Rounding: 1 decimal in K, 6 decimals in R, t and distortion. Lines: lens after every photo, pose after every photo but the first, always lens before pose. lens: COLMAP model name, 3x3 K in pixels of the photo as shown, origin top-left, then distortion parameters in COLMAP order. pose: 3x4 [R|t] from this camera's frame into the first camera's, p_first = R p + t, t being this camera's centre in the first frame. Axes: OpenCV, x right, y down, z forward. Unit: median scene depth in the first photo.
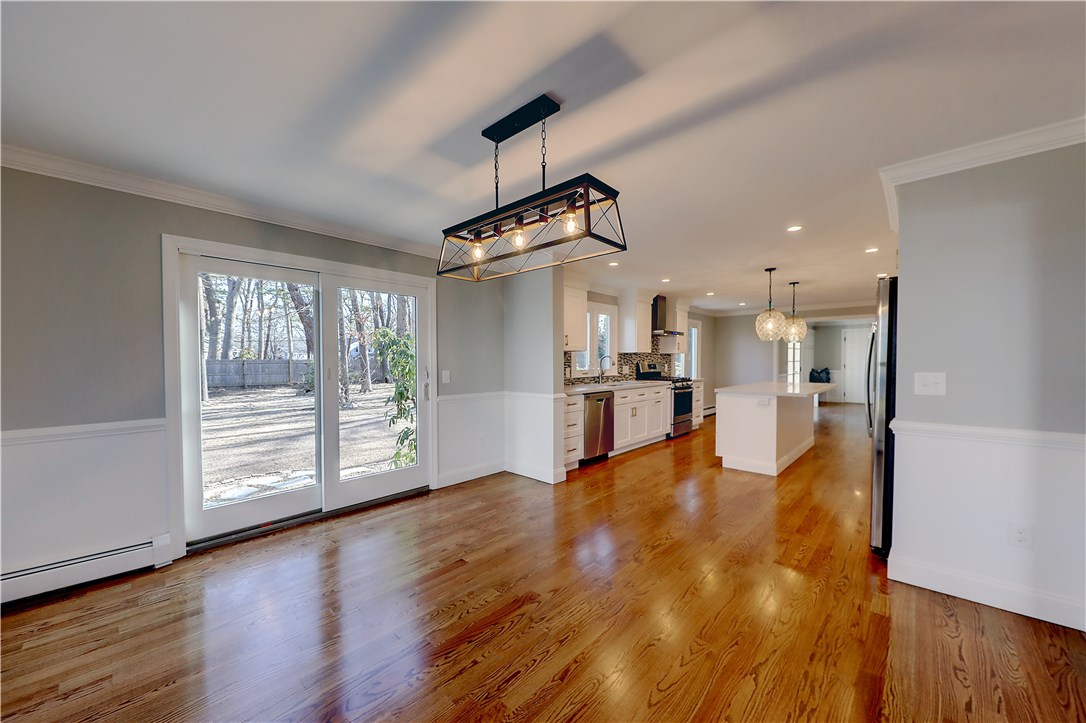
lens RADIAL K [[398.4, 0, 555.4], [0, 398.4, 369.0], [0, 0, 1]] dist [0.006100, -0.001028]
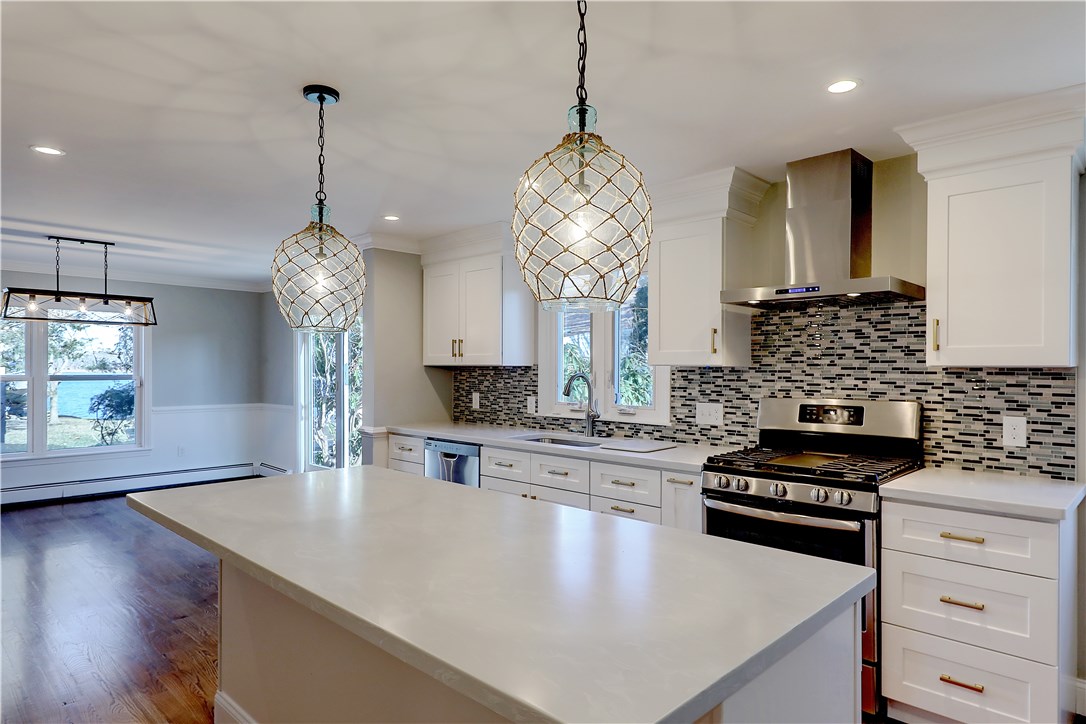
lens RADIAL K [[640.6, 0, 556.7], [0, 640.6, 372.5], [0, 0, 1]] dist [0.010483, 0.000248]
pose [[-0.025008, 0.010953, -0.999627, 0.850137], [-0.027217, 0.999562, 0.011633, -0.043409], [0.999317, 0.027498, -0.024699, 1.000375]]
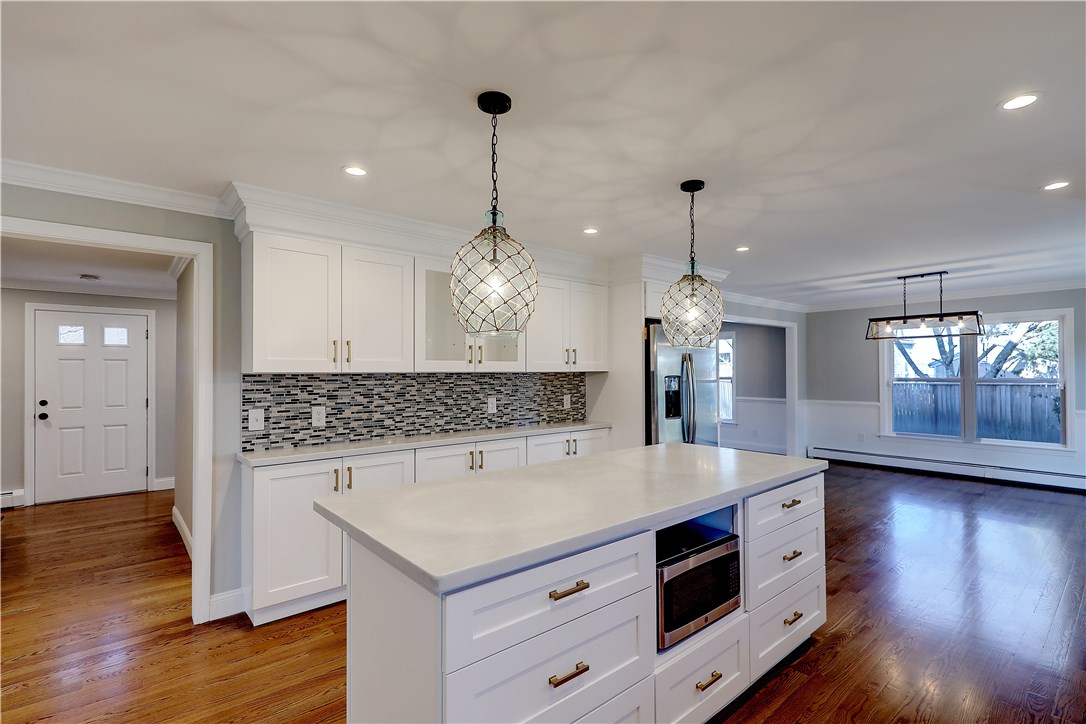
lens RADIAL K [[509.9, 0, 553.7], [0, 509.9, 365.6], [0, 0, 1]] dist [0.008402, -0.000292]
pose [[-0.991913, 0.008955, 0.126600, 0.520877], [0.010628, 0.999865, 0.012547, -0.051946], [-0.126471, 0.013791, -0.991874, 1.323688]]
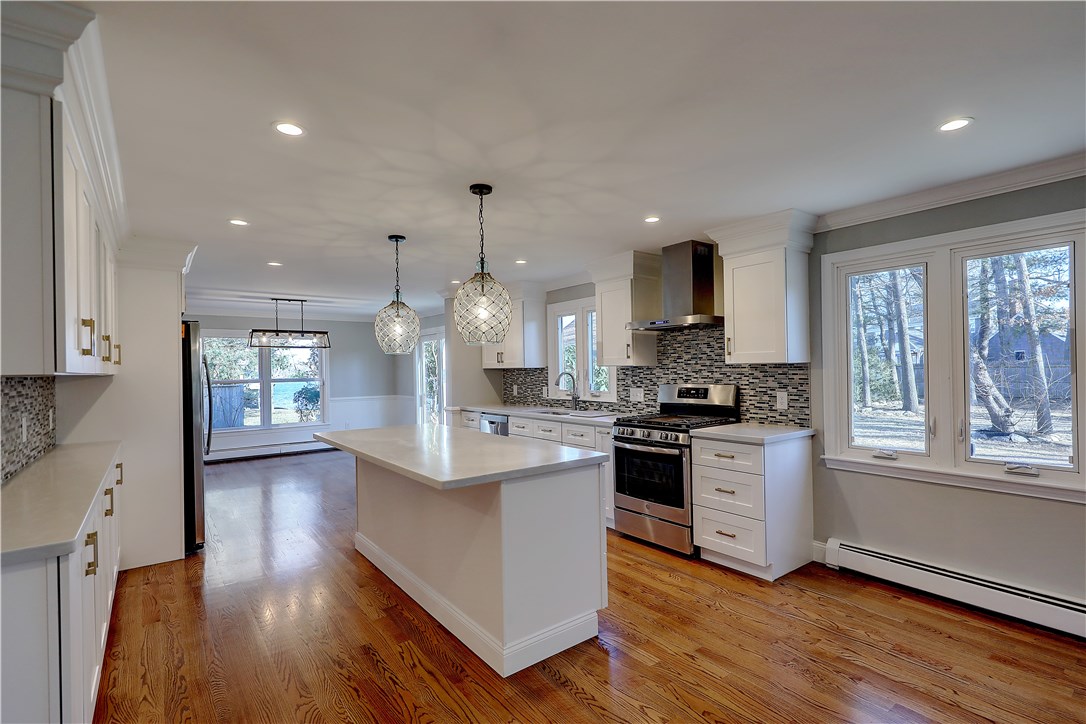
lens RADIAL K [[509.9, 0, 558.6], [0, 509.9, 370.4], [0, 0, 1]] dist [0.008402, -0.000292]
pose [[-0.170729, 0.009500, -0.985272, 1.061046], [-0.006394, 0.999922, 0.010750, -0.047346], [0.985297, 0.008136, -0.170655, 1.155511]]
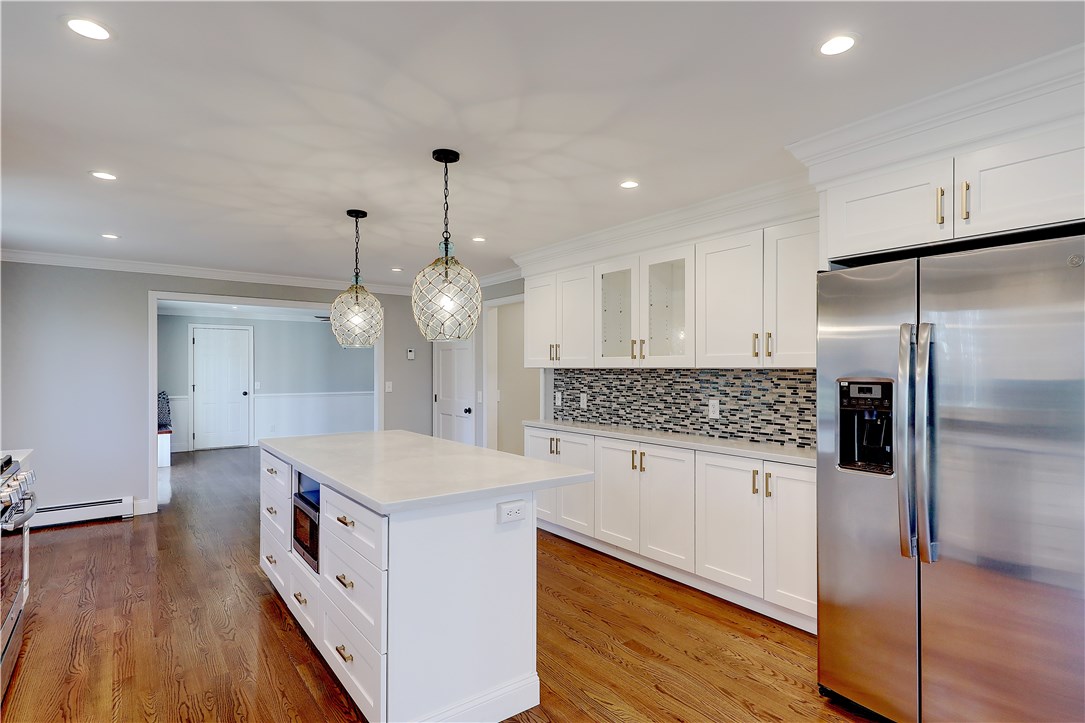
lens RADIAL K [[560.0, 0, 558.1], [0, 560.0, 368.6], [0, 0, 1]] dist [0.012857, -0.001942]
pose [[0.178409, 0.003662, 0.983950, 0.025702], [0.022861, 0.999708, -0.007866, -0.032807], [-0.983691, 0.023898, 0.178273, 0.673676]]
